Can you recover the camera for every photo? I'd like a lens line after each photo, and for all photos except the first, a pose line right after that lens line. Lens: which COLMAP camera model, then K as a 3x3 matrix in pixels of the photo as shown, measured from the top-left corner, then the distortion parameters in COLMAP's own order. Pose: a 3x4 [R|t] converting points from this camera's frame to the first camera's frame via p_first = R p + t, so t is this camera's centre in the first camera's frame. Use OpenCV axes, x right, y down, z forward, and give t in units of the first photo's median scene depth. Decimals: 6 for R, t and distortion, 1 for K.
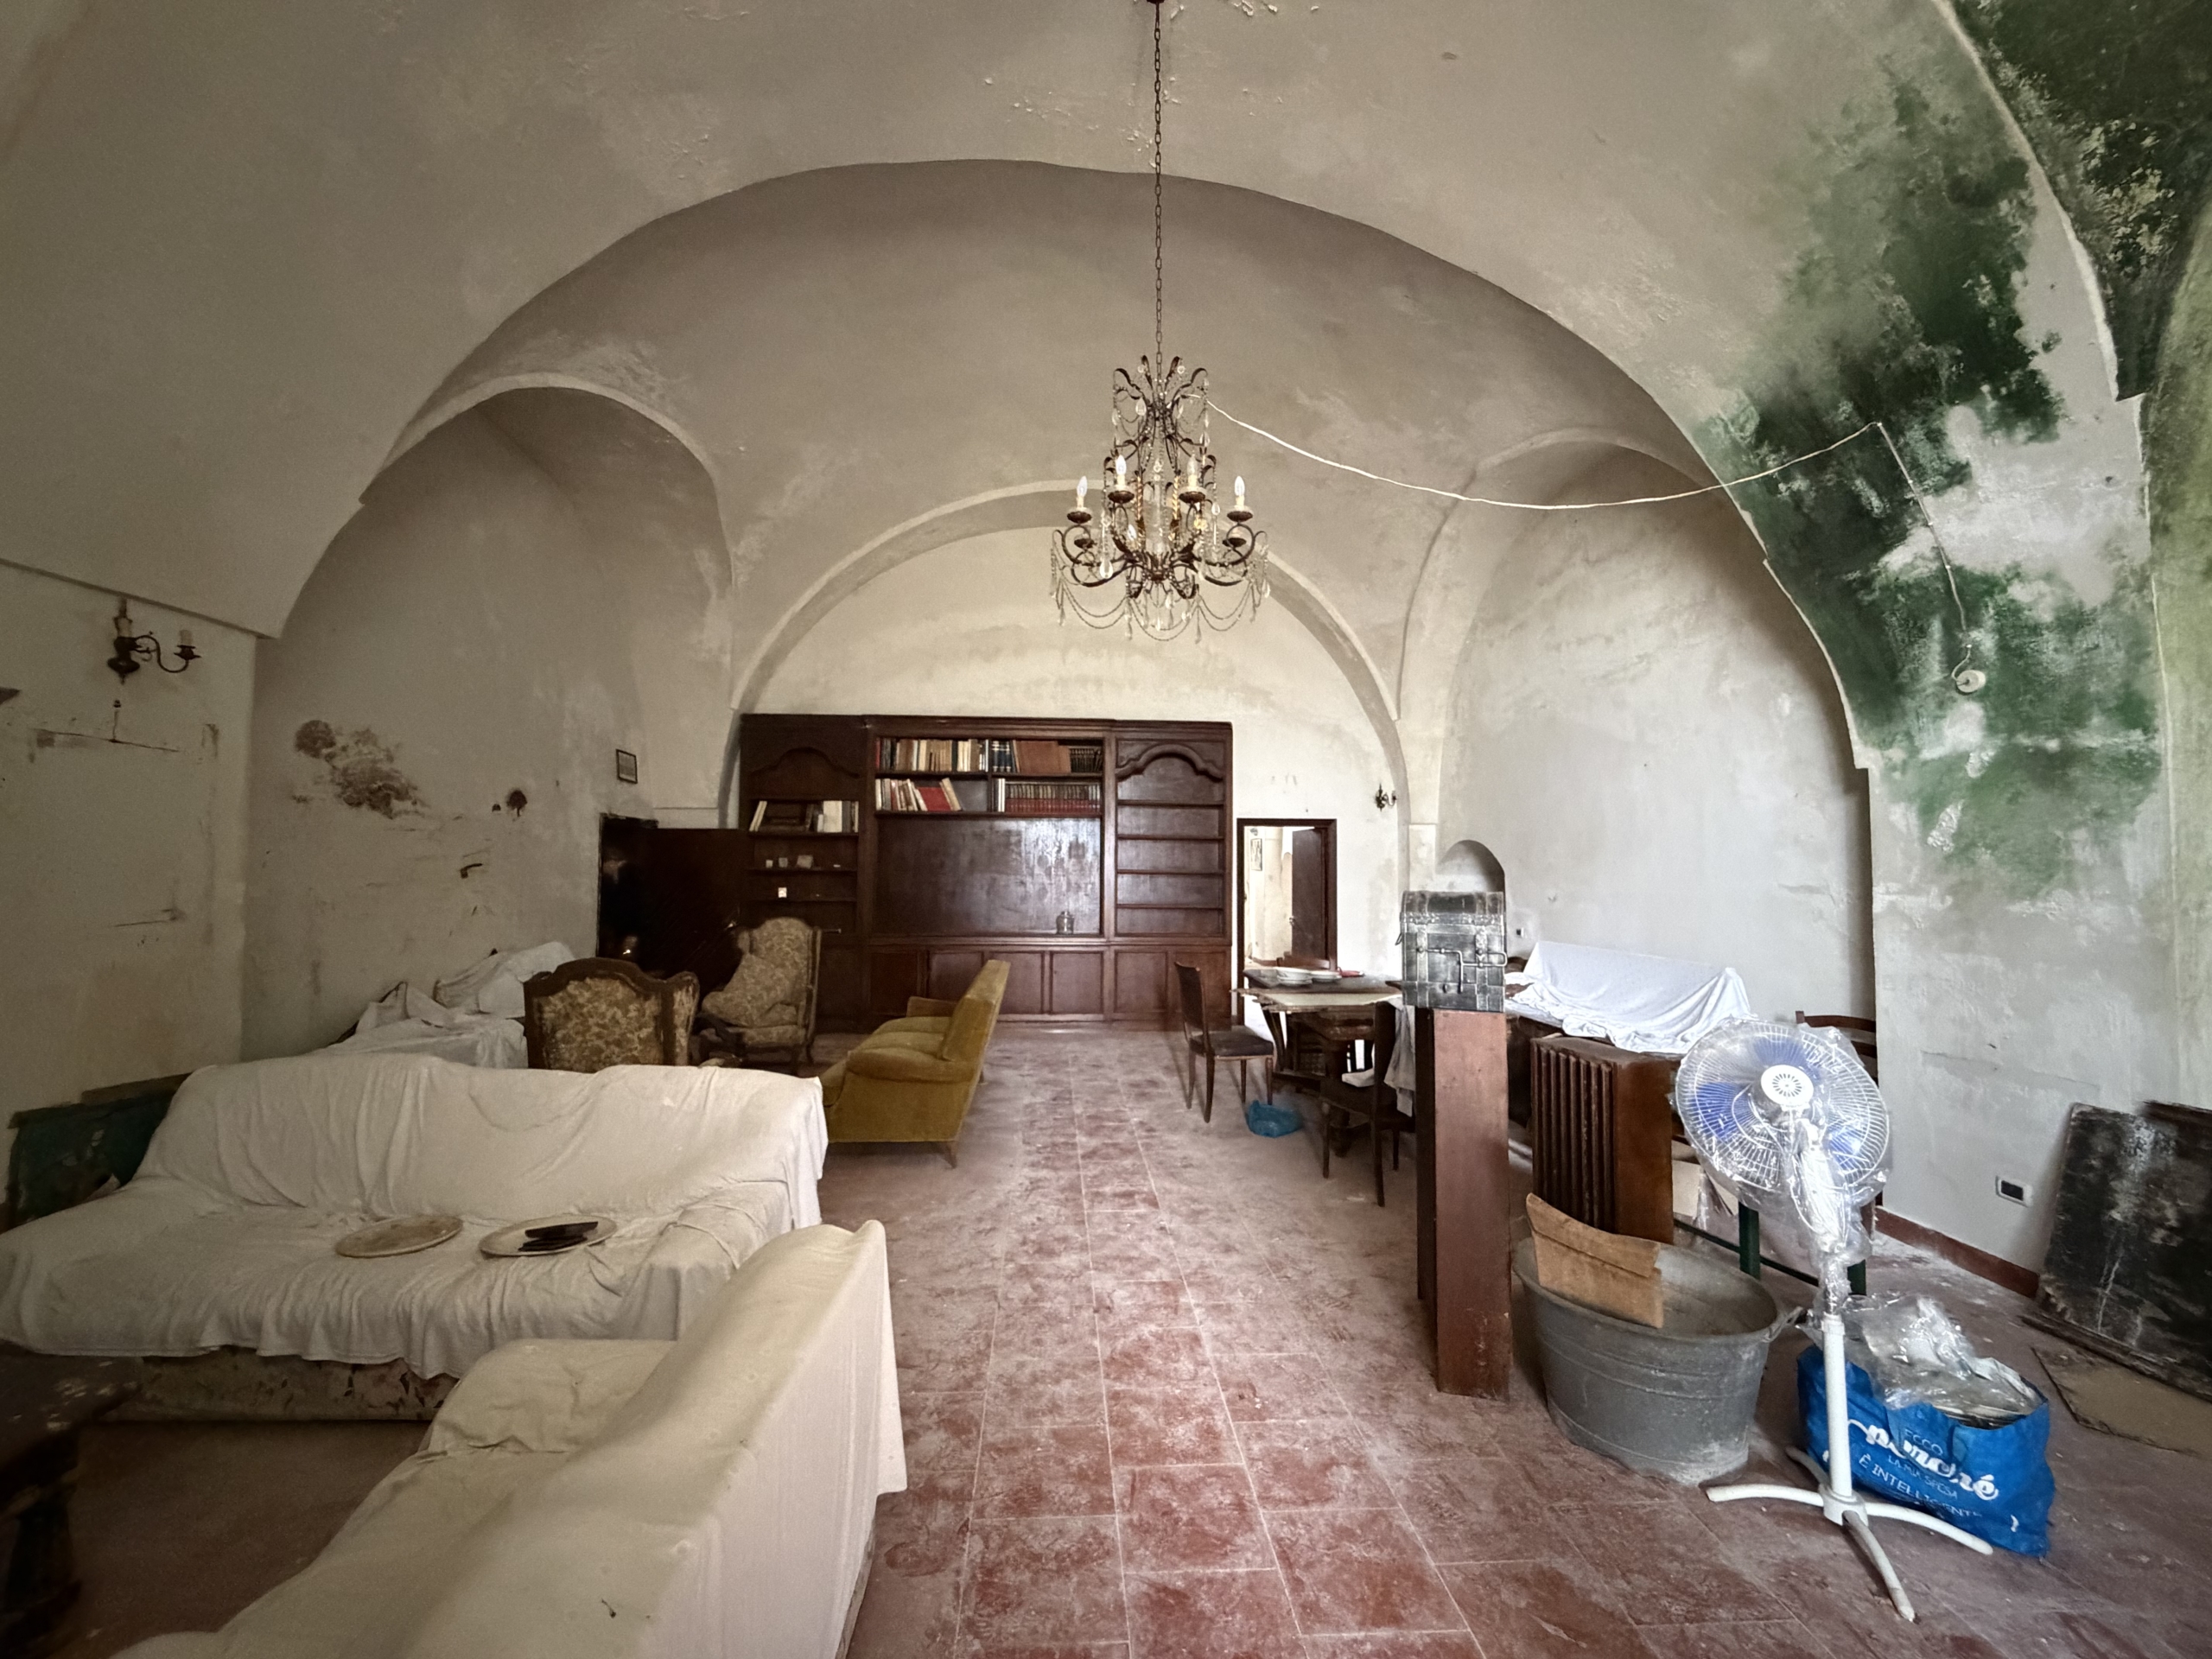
lens RADIAL K [[880.2, 0, 1094.5], [0, 880.2, 831.5], [0, 0, 1]] dist [-0.001266, 0.000352]
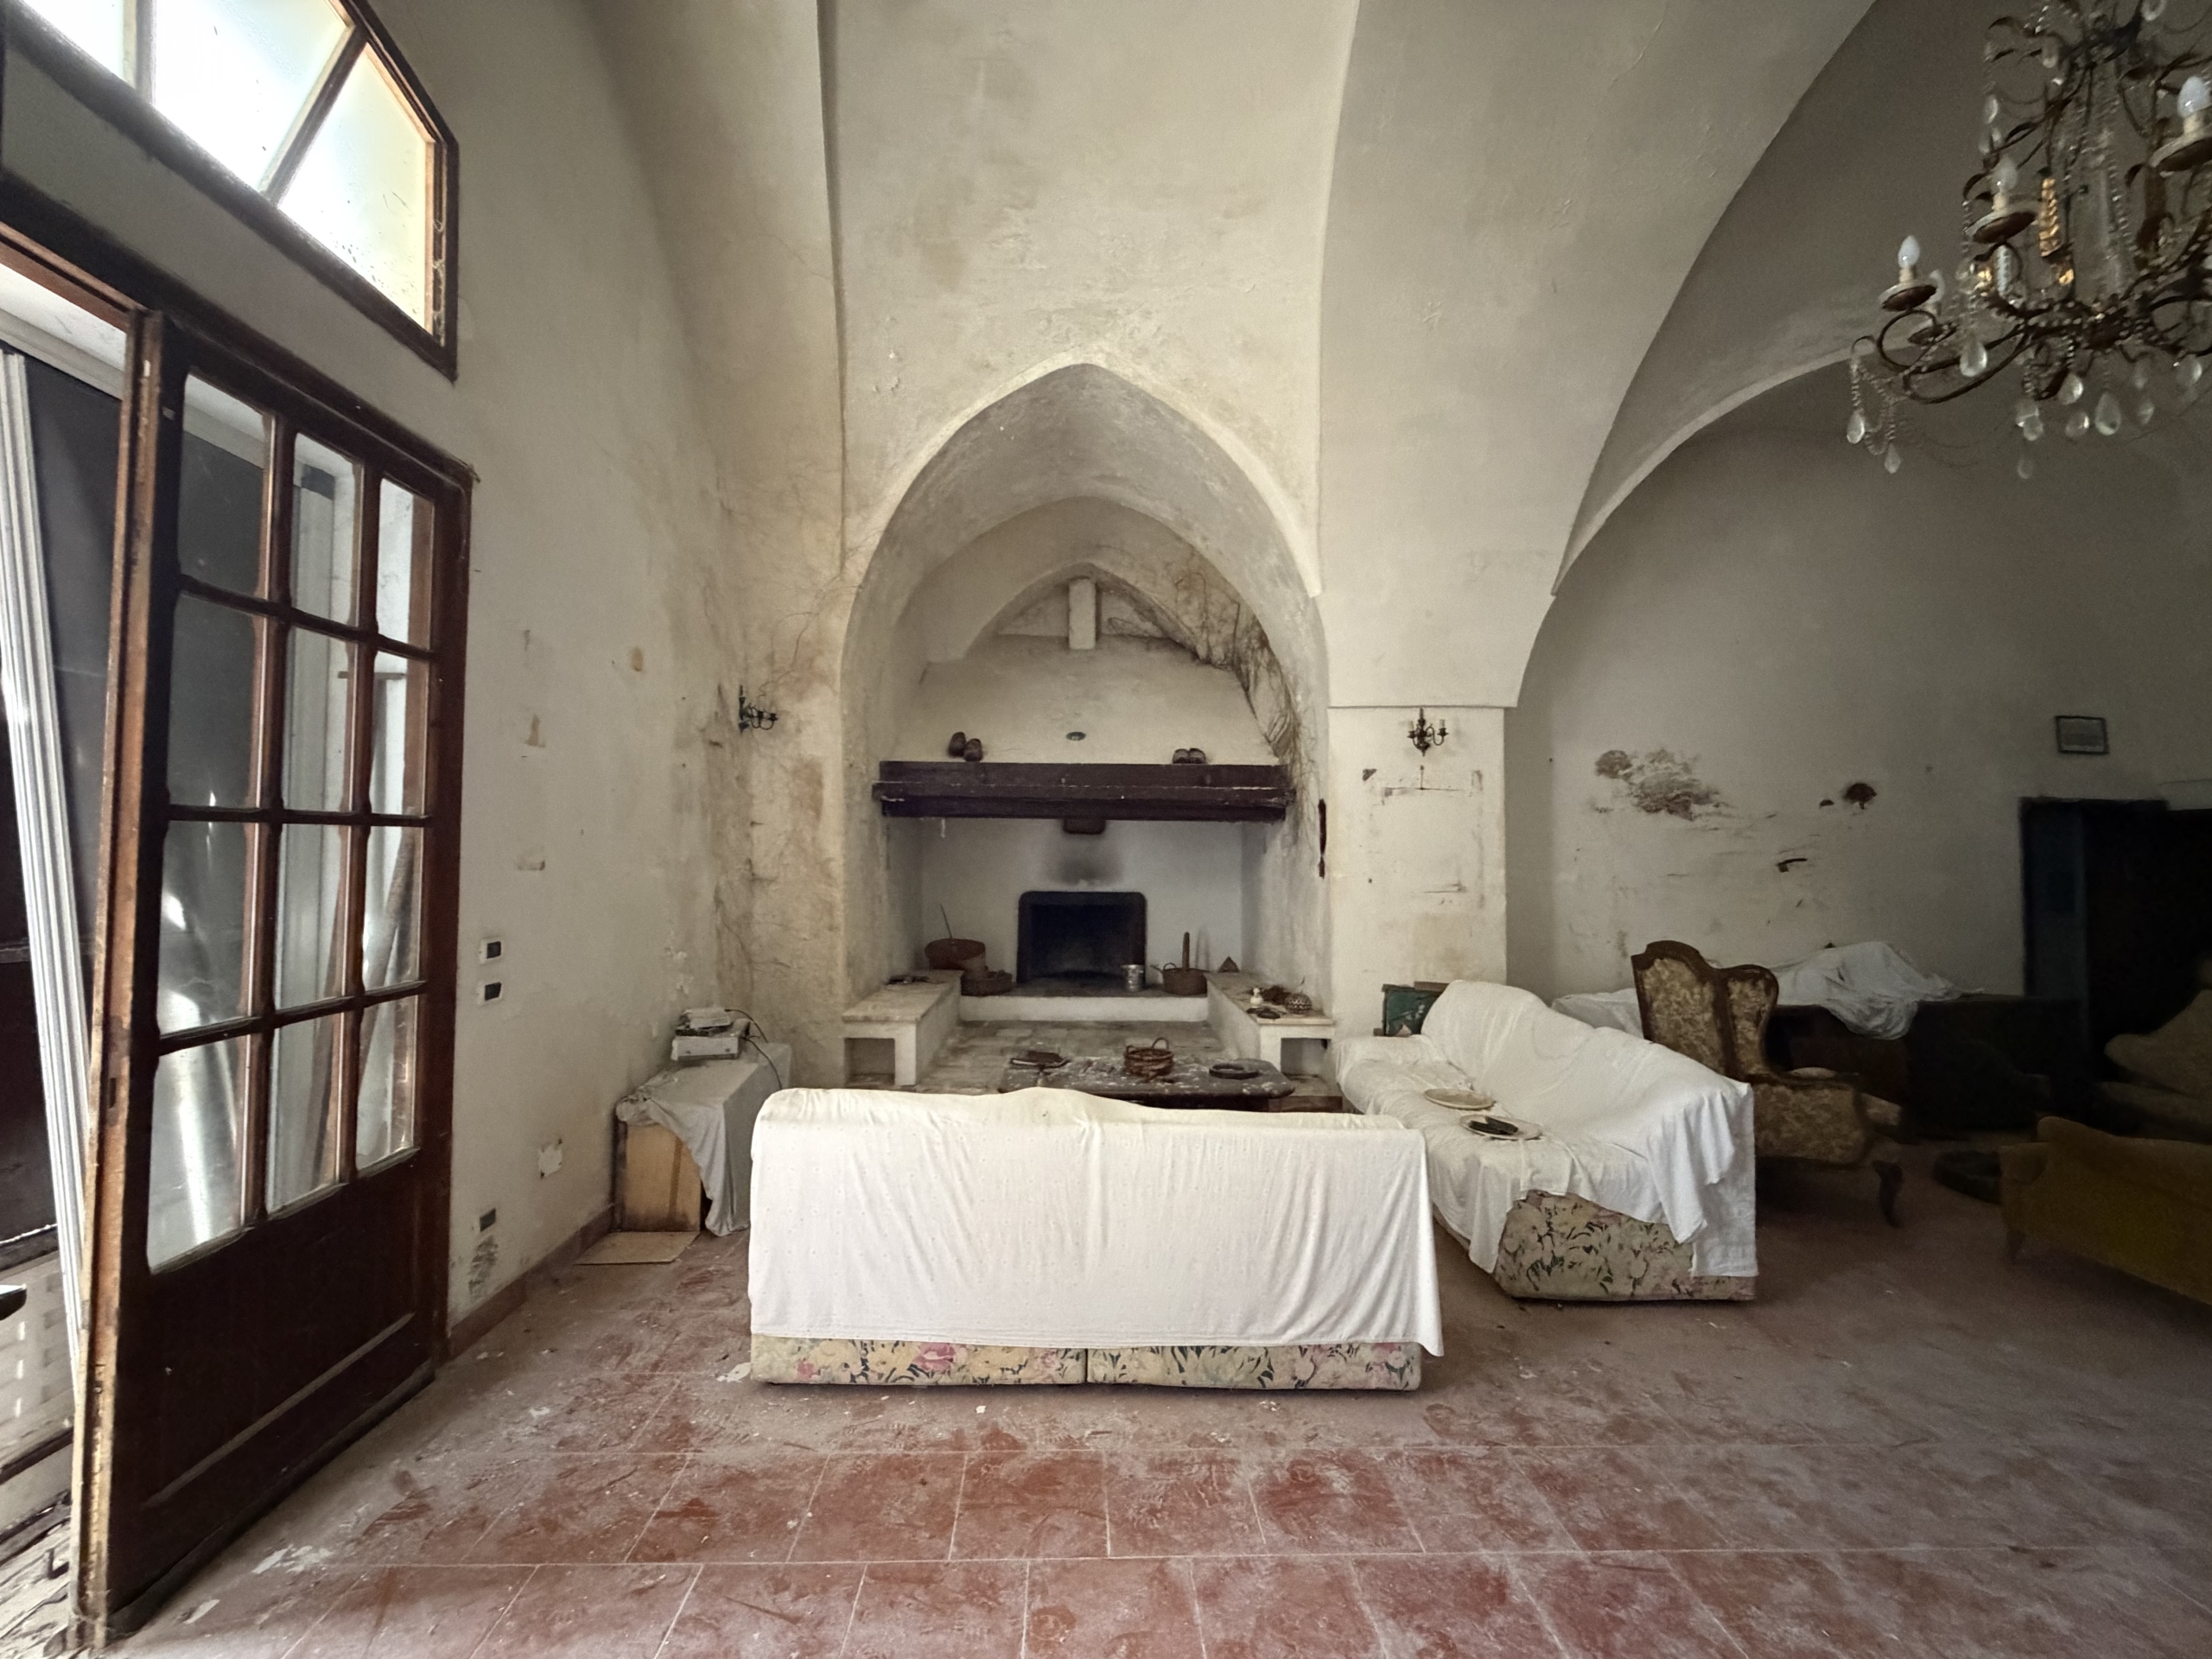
lens RADIAL K [[880.2, 0, 1104.4], [0, 880.2, 827.8], [0, 0, 1]] dist [-0.001266, 0.000352]
pose [[-0.012326, -0.038981, -0.999164, 0.557579], [0.035253, 0.998602, -0.039394, 0.019736], [0.999302, -0.035709, -0.010934, 0.302652]]
